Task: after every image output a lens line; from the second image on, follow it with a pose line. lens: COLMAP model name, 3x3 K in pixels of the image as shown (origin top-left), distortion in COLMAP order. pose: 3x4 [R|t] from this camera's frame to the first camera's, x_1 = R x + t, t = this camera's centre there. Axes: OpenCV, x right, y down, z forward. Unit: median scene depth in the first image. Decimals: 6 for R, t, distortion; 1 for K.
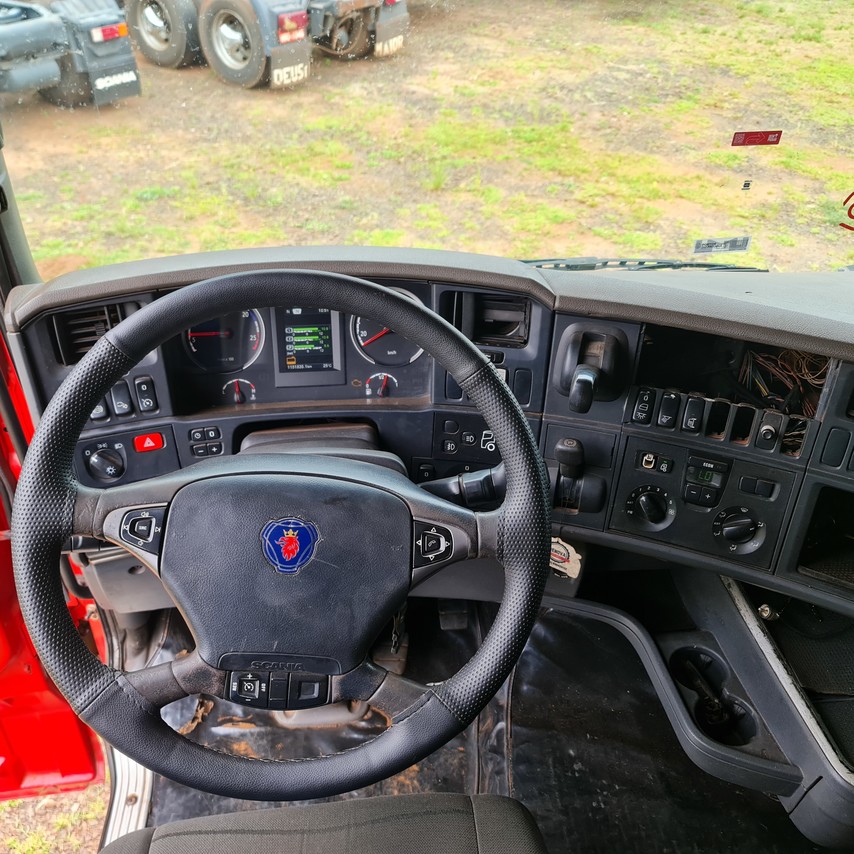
lens RADIAL K [[872.9, 0, 437.7], [0, 872.9, 431.8], [0, 0, 1]] dist [0.045282, 0.006516]
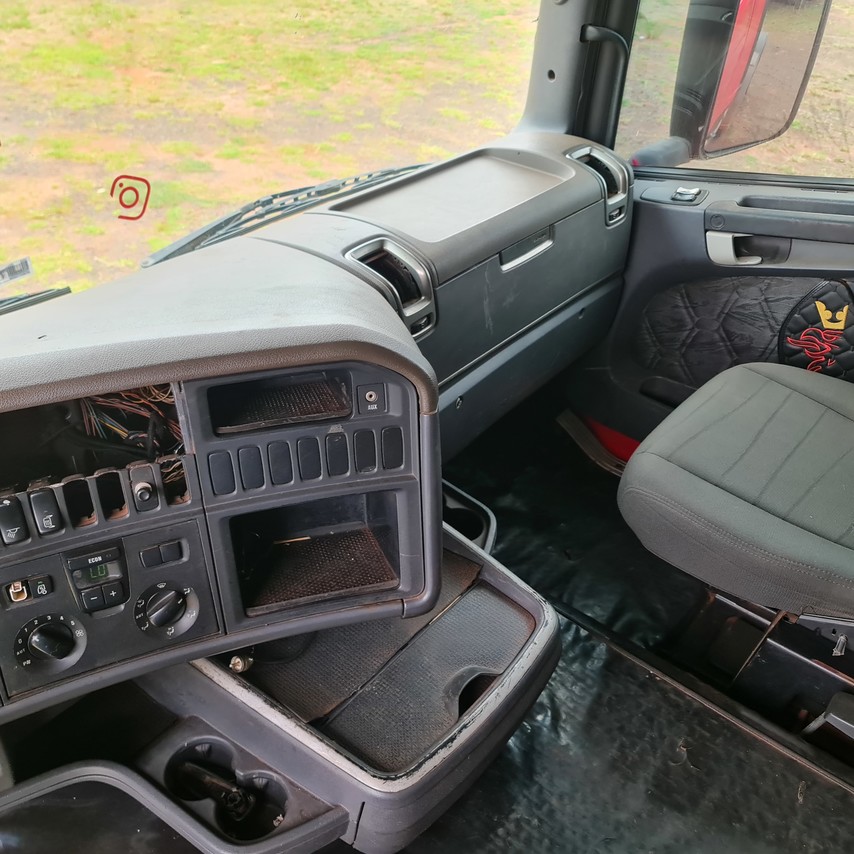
lens RADIAL K [[872.9, 0, 437.7], [0, 872.9, 431.8], [0, 0, 1]] dist [0.045282, 0.006516]
pose [[0.709281, -0.411791, 0.572144, 0.106379], [0.404005, 0.902577, 0.148775, -0.050485], [-0.577668, 0.125626, 0.806547, 0.151009]]
